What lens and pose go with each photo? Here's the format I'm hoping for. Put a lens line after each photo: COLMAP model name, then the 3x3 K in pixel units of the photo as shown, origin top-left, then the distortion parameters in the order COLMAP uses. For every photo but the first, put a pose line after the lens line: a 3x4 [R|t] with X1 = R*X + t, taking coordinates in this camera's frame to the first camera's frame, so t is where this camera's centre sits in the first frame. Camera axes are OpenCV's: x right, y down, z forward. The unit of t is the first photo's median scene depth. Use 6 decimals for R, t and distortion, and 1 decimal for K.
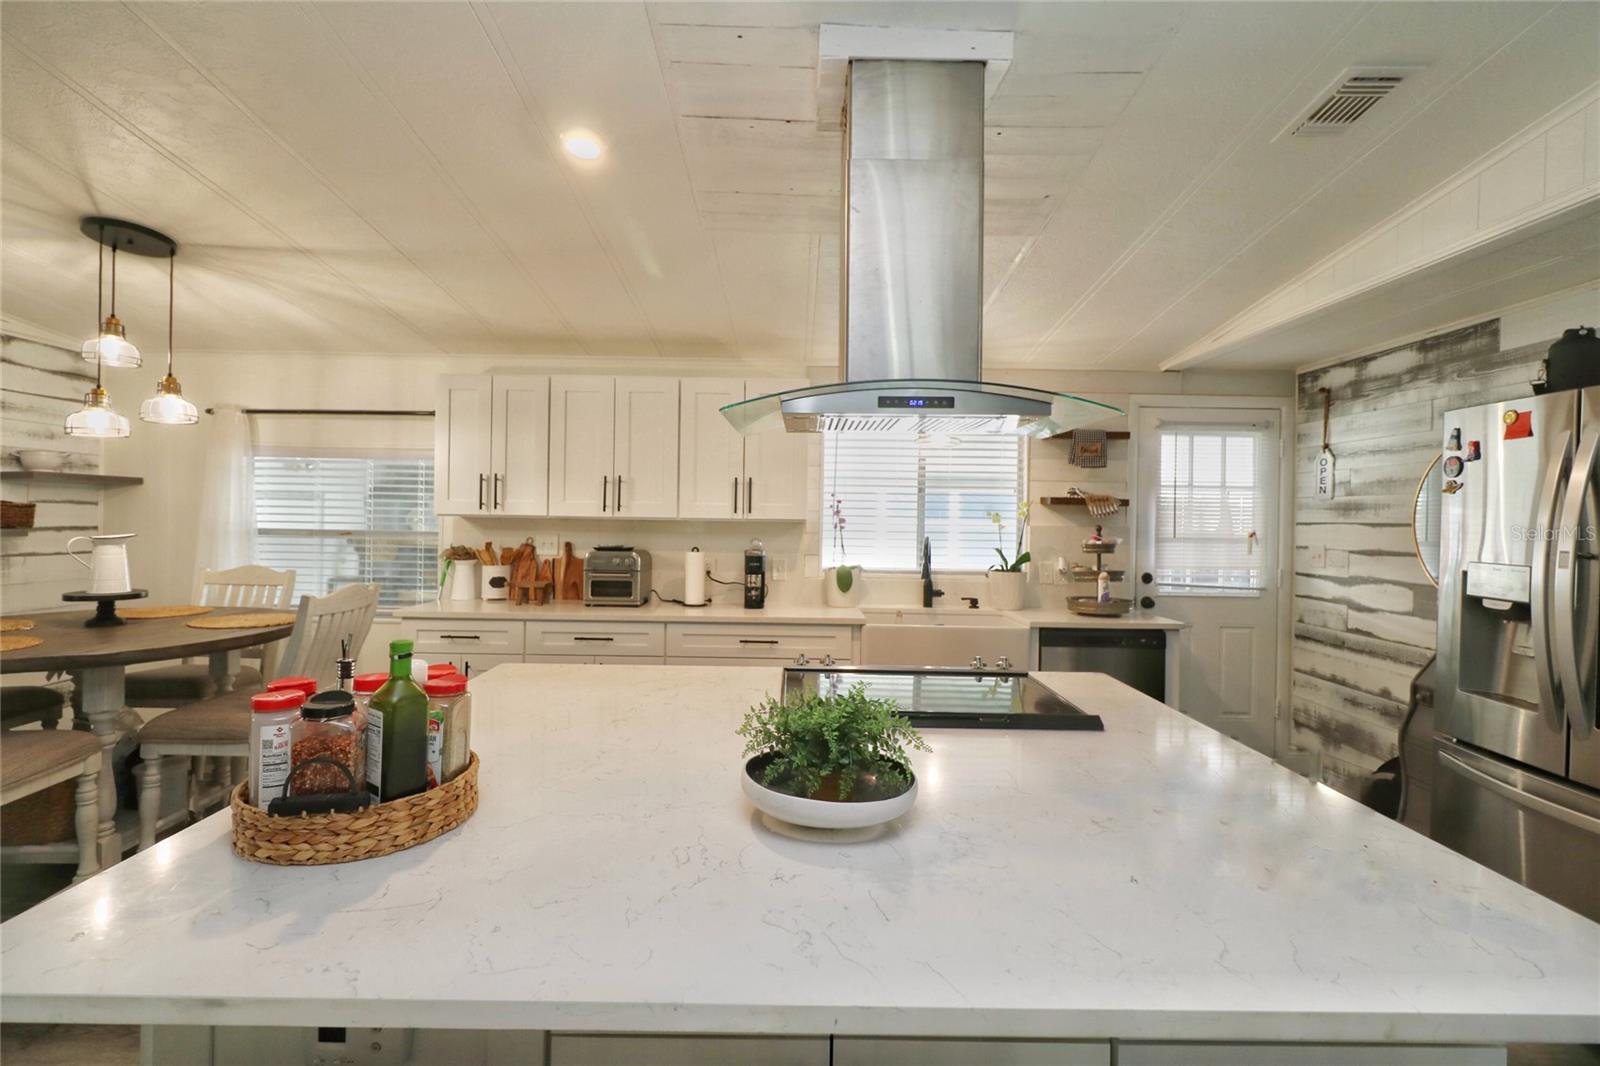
lens RADIAL K [[718.0, 0, 835.2], [0, 718.0, 520.2], [0, 0, 1]] dist [0.000459, -0.000135]
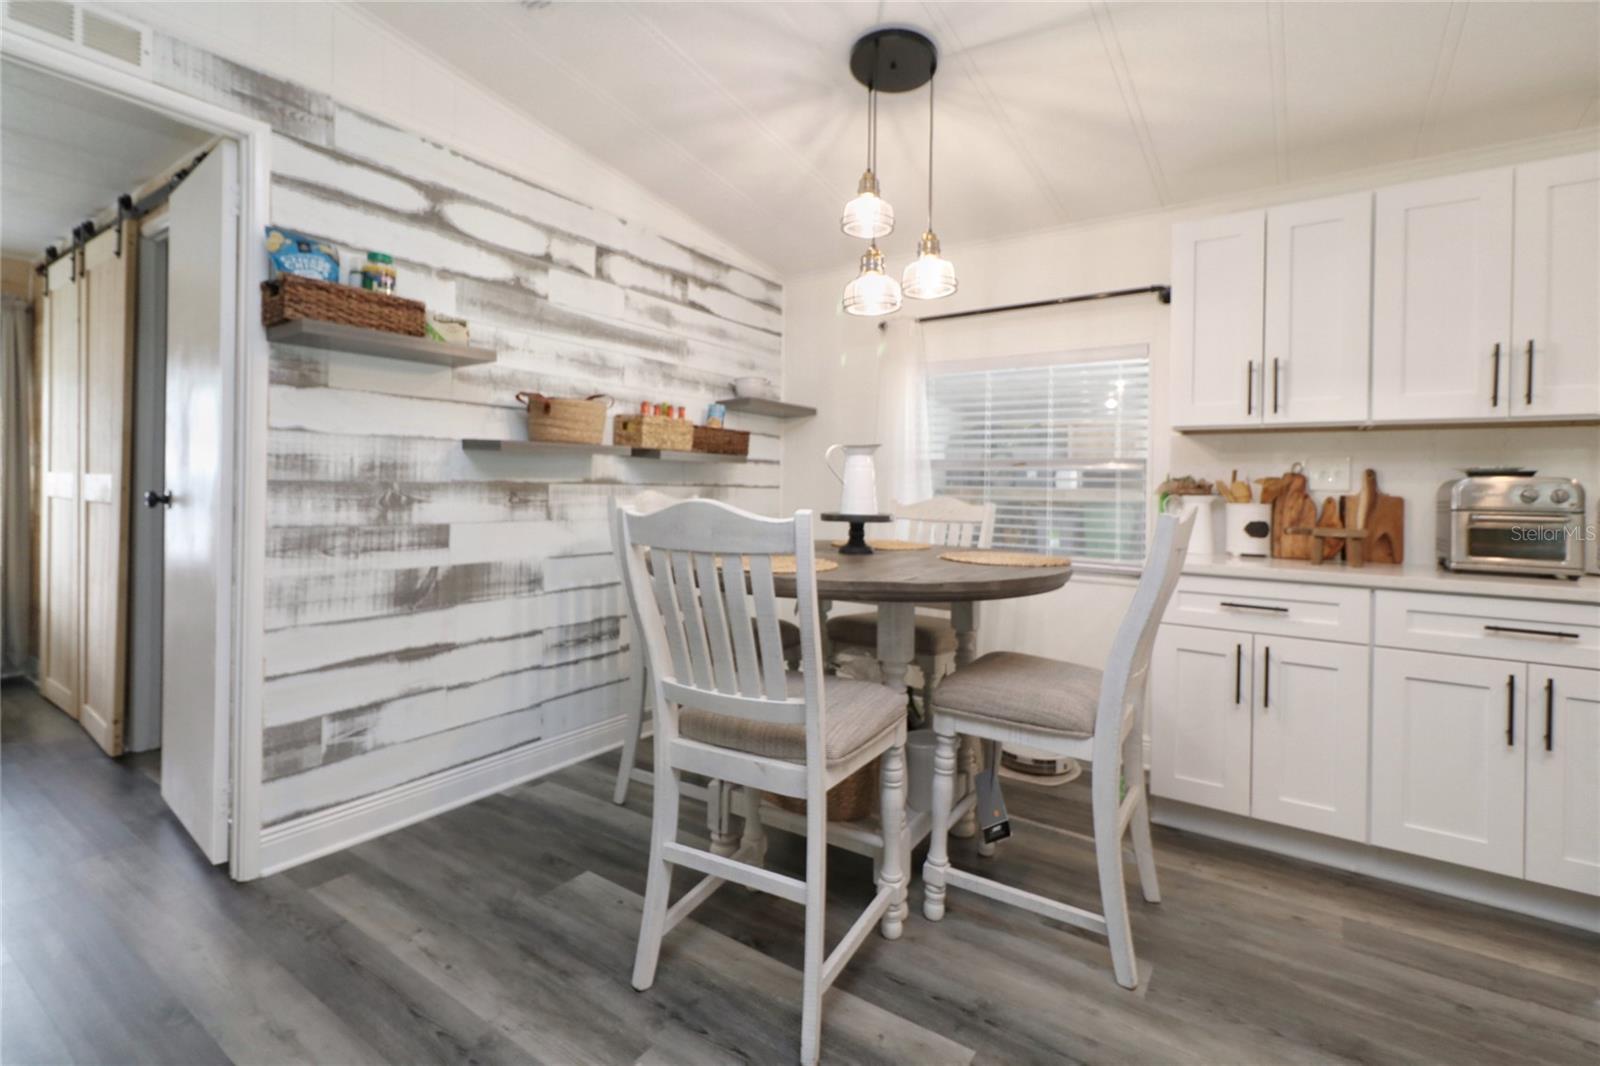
lens RADIAL K [[741.1, 0, 790.8], [0, 741.1, 493.3], [0, 0, 1]] dist [0.000743, -0.000278]
pose [[0.801802, -0.001295, -0.597588, -0.385554], [-0.003364, 0.999972, -0.006681, 0.056665], [0.597580, 0.007367, 0.801775, 0.187486]]
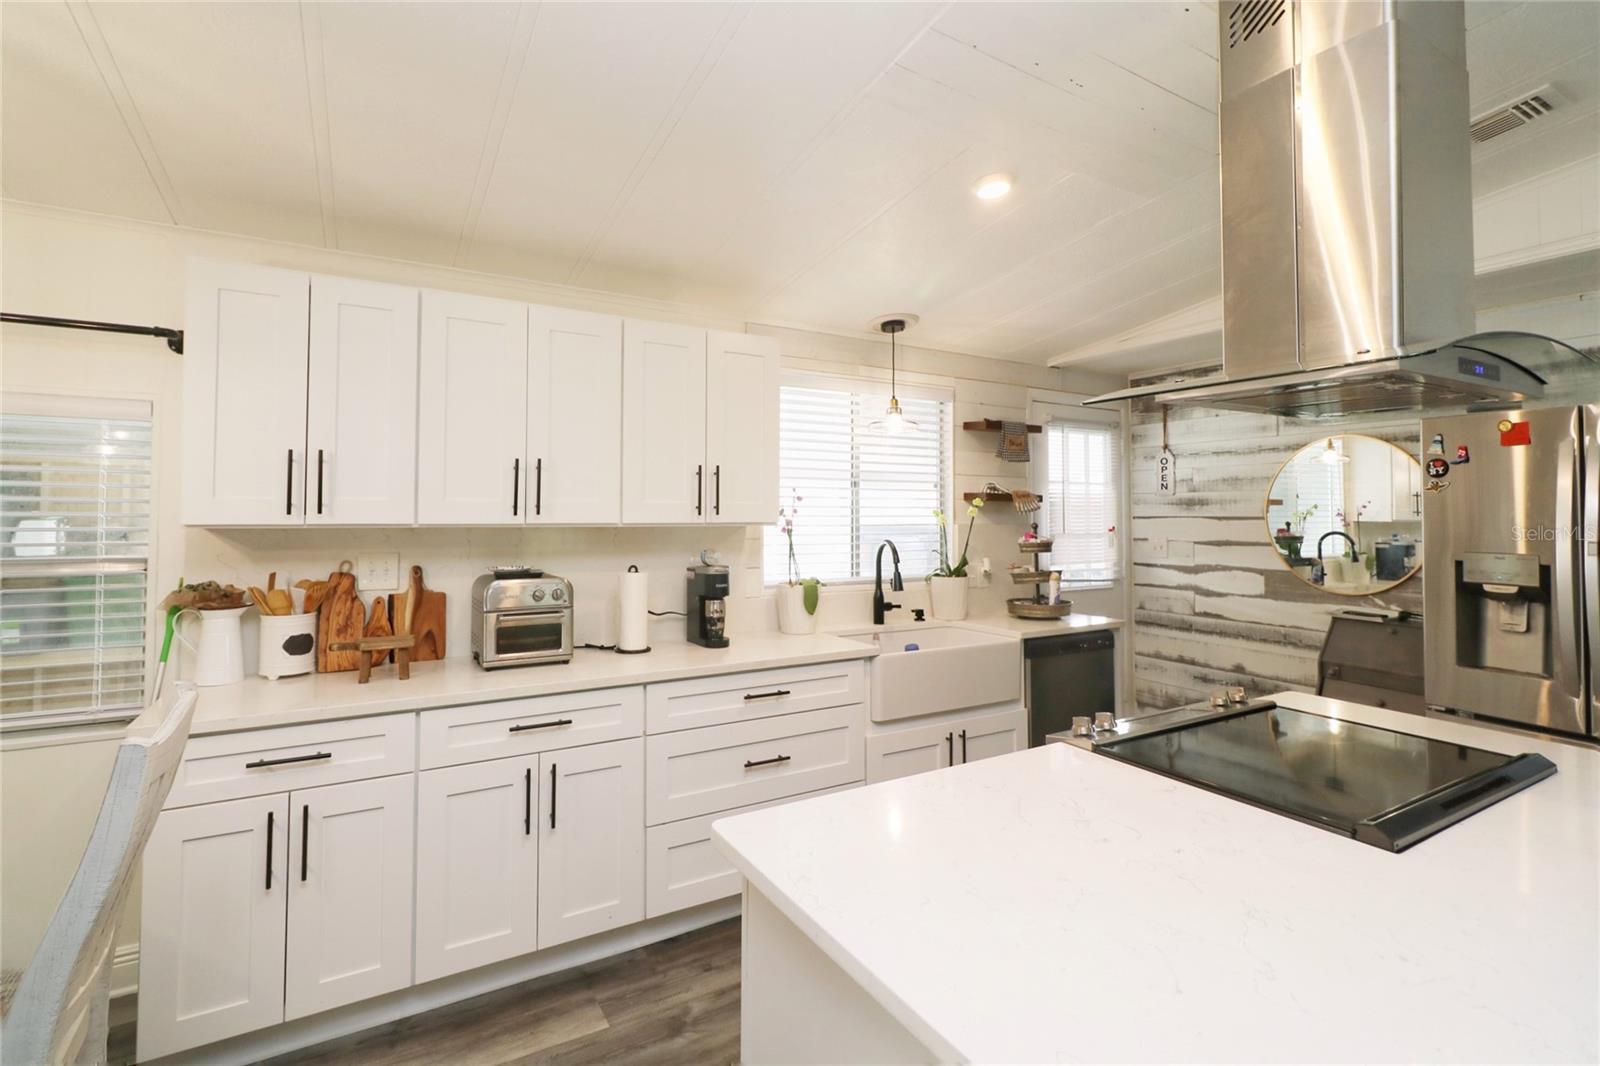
lens RADIAL K [[741.1, 0, 790.8], [0, 741.1, 493.3], [0, 0, 1]] dist [0.000743, -0.000278]
pose [[0.884133, 0.000629, 0.467235, -0.380240], [0.012322, 0.999620, -0.024662, -0.011701], [-0.467073, 0.027562, 0.883789, 0.290560]]
